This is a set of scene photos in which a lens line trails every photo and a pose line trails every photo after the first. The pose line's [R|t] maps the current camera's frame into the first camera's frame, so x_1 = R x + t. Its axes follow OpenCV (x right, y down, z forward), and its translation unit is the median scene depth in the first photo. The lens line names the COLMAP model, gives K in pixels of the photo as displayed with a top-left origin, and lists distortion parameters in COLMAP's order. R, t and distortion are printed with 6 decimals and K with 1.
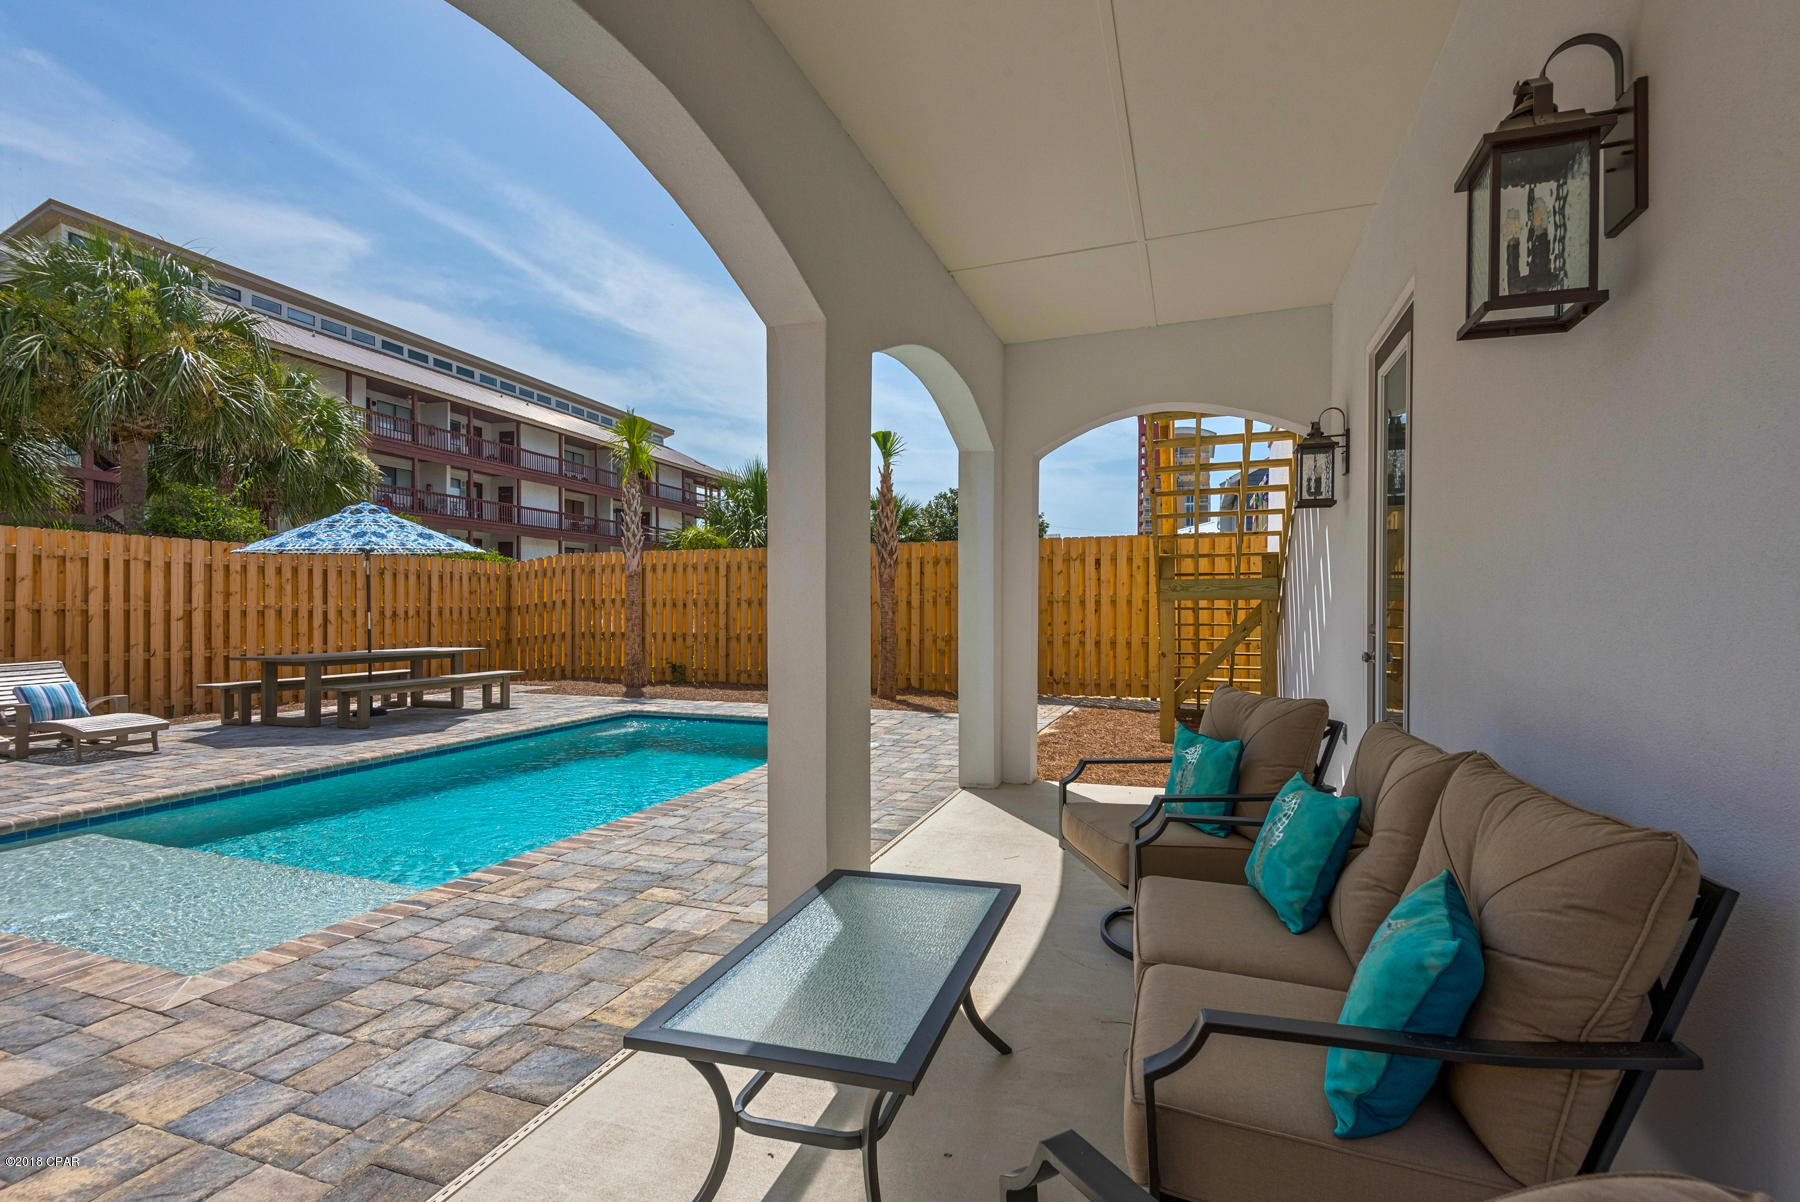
lens RADIAL K [[821.9, 0, 924.5], [0, 821.9, 608.0], [0, 0, 1]] dist [0.000192, -0.008357]
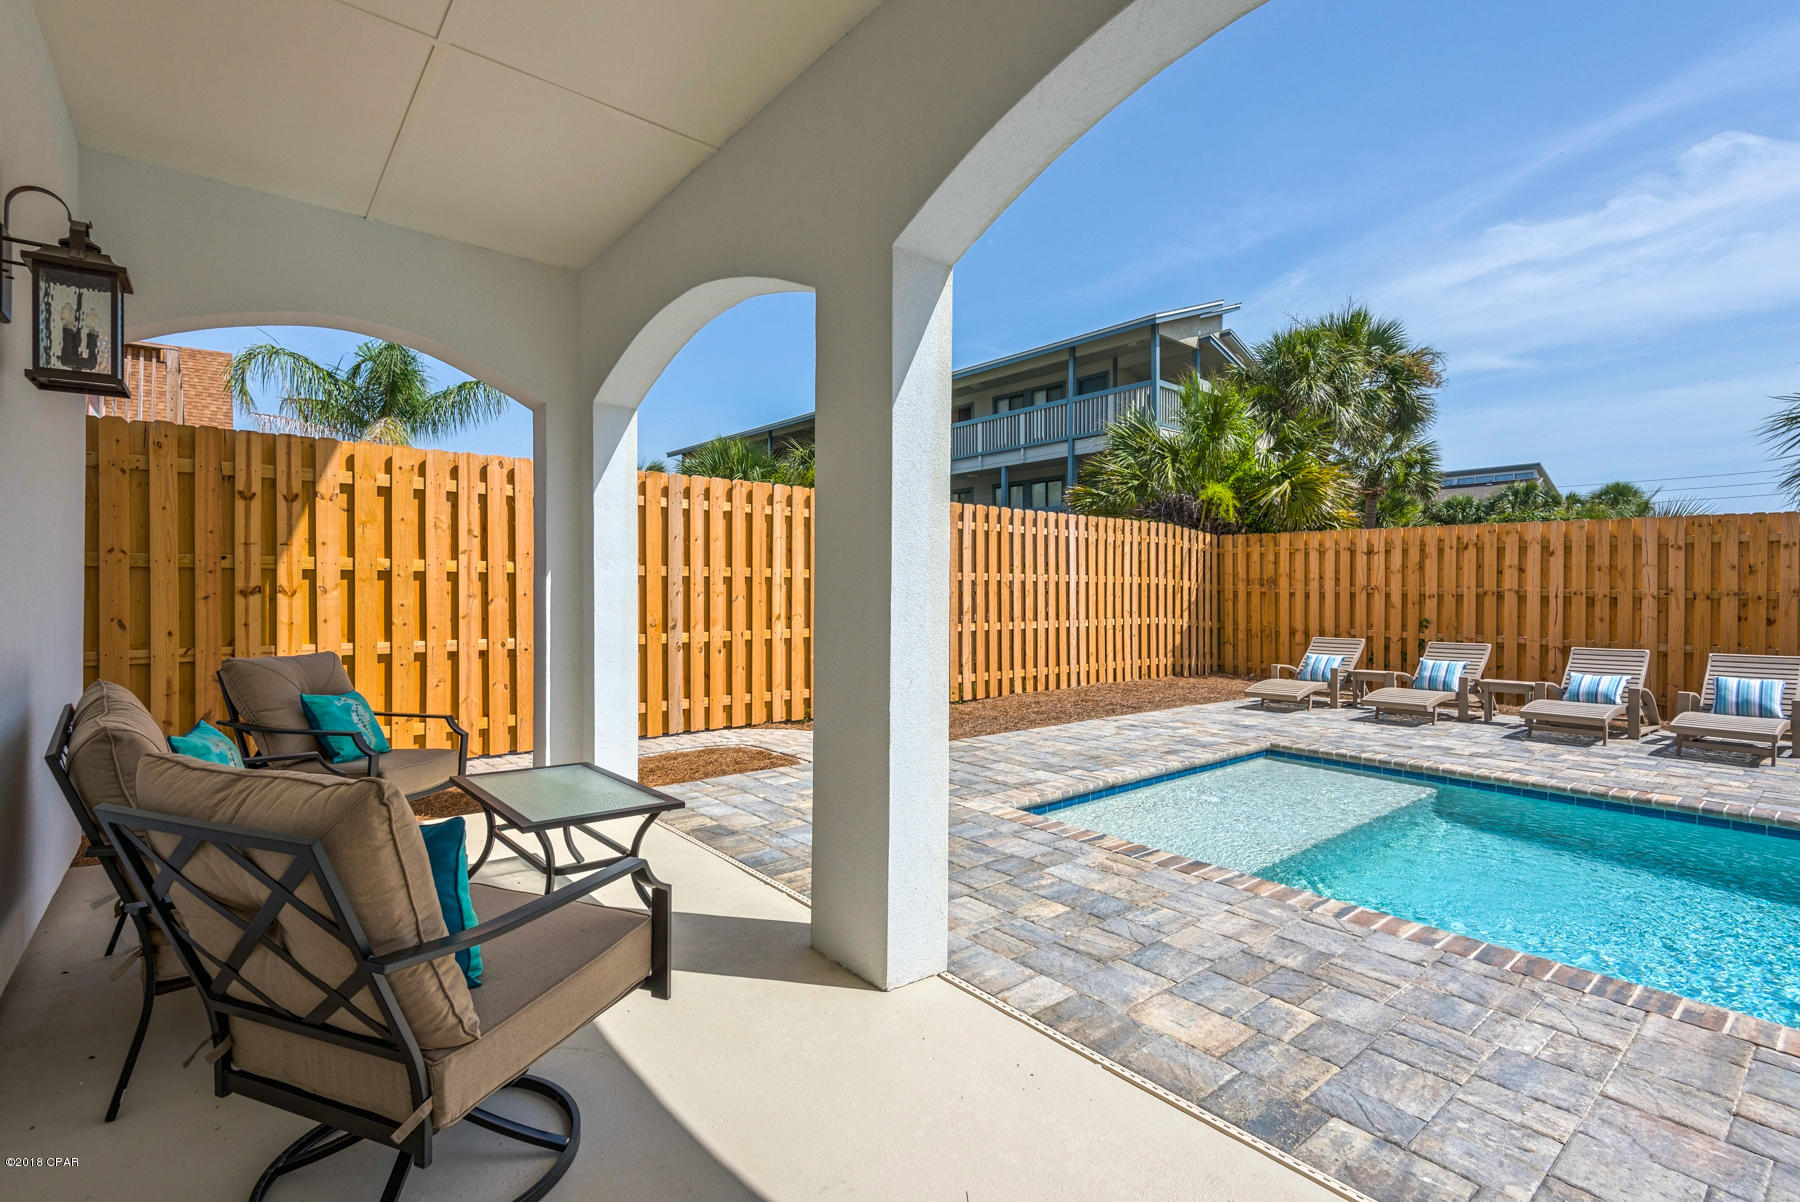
lens RADIAL K [[814.6, 0, 904.8], [0, 814.6, 591.3], [0, 0, 1]] dist [0.036487, -0.027161]
pose [[-0.529512, -0.002197, -0.848300, 0.187133], [-0.008703, 0.999958, 0.002843, -0.001349], [0.848258, 0.008889, -0.529509, 0.475398]]
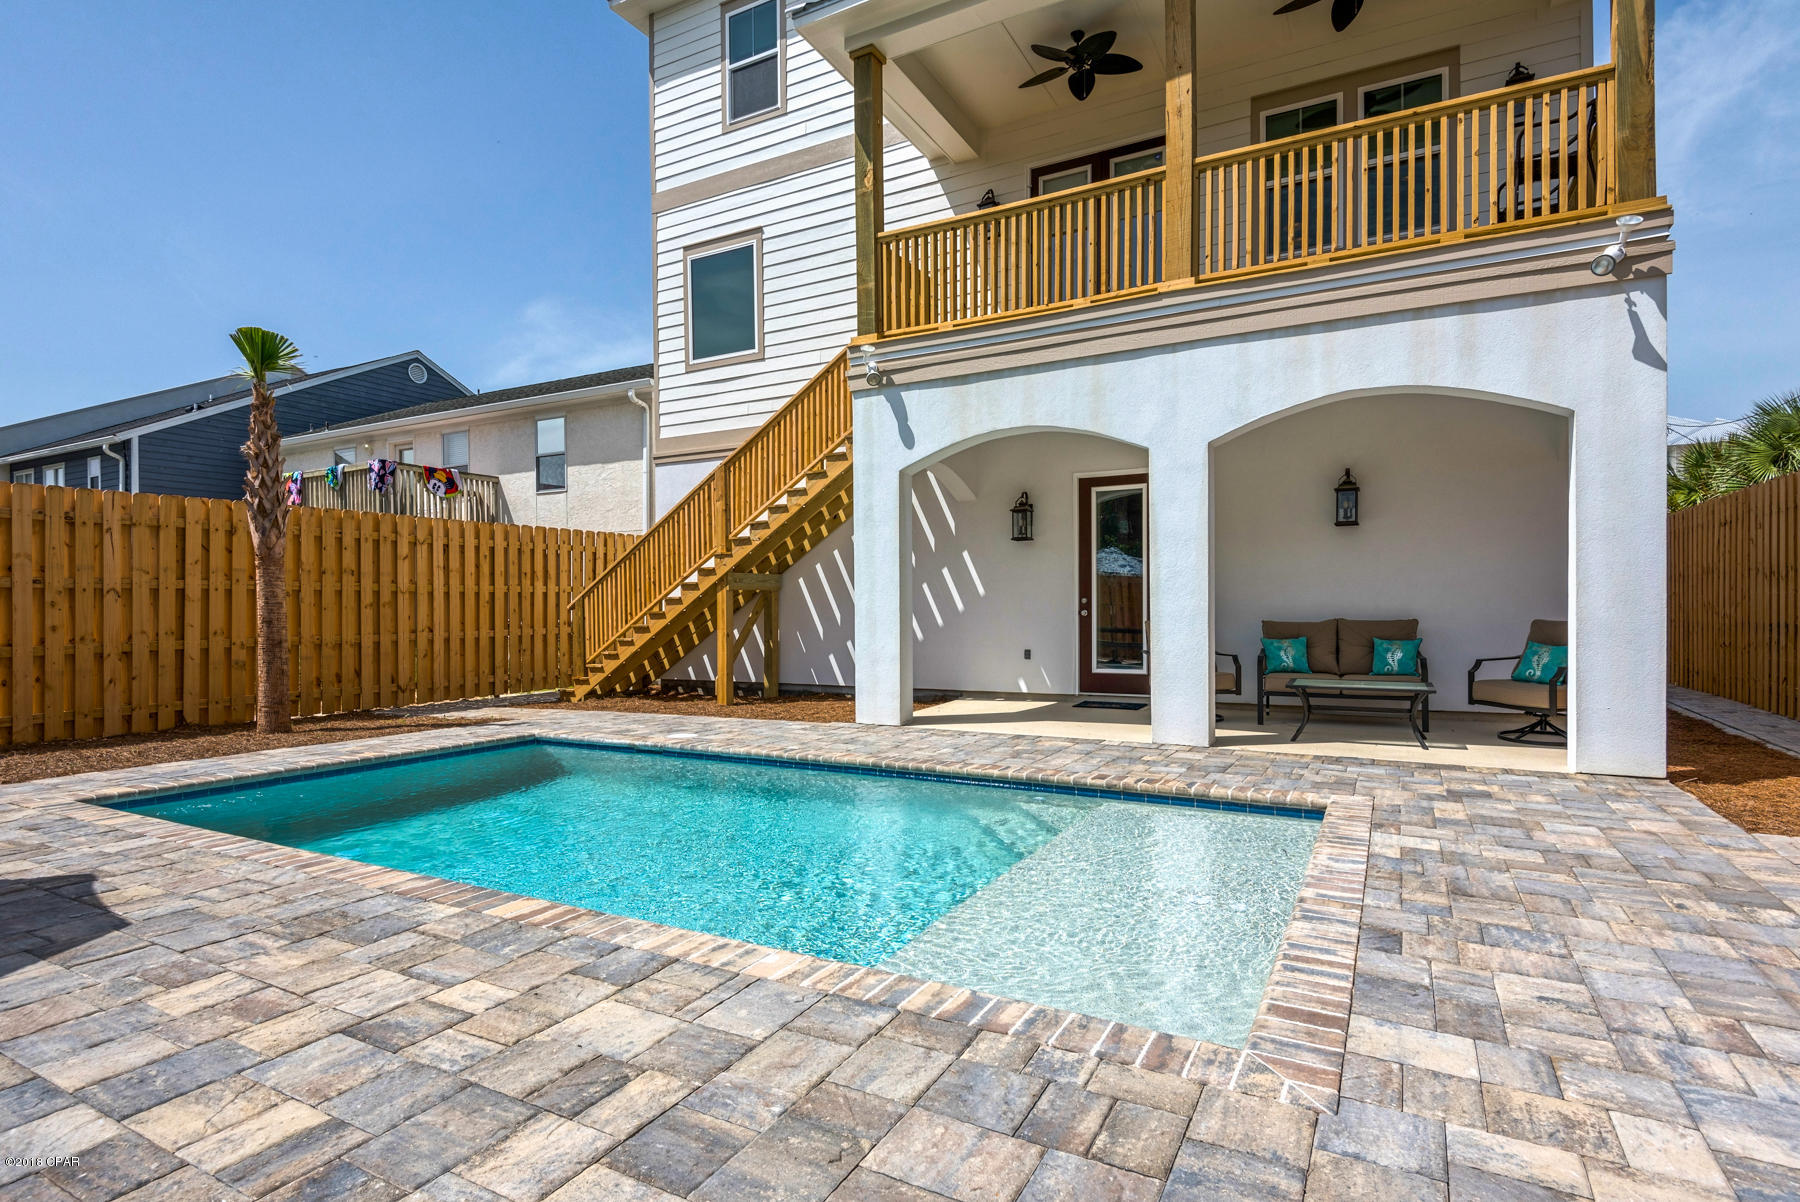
lens RADIAL K [[902.0, 0, 900.0], [0, 902.0, 601.0], [0, 0, 1]] dist [0.031336, -0.027140]
pose [[0.184598, 0.005719, 0.982797, -0.773534], [0.012163, 0.999893, -0.008103, 0.016788], [-0.982739, 0.013449, 0.184509, 0.411280]]
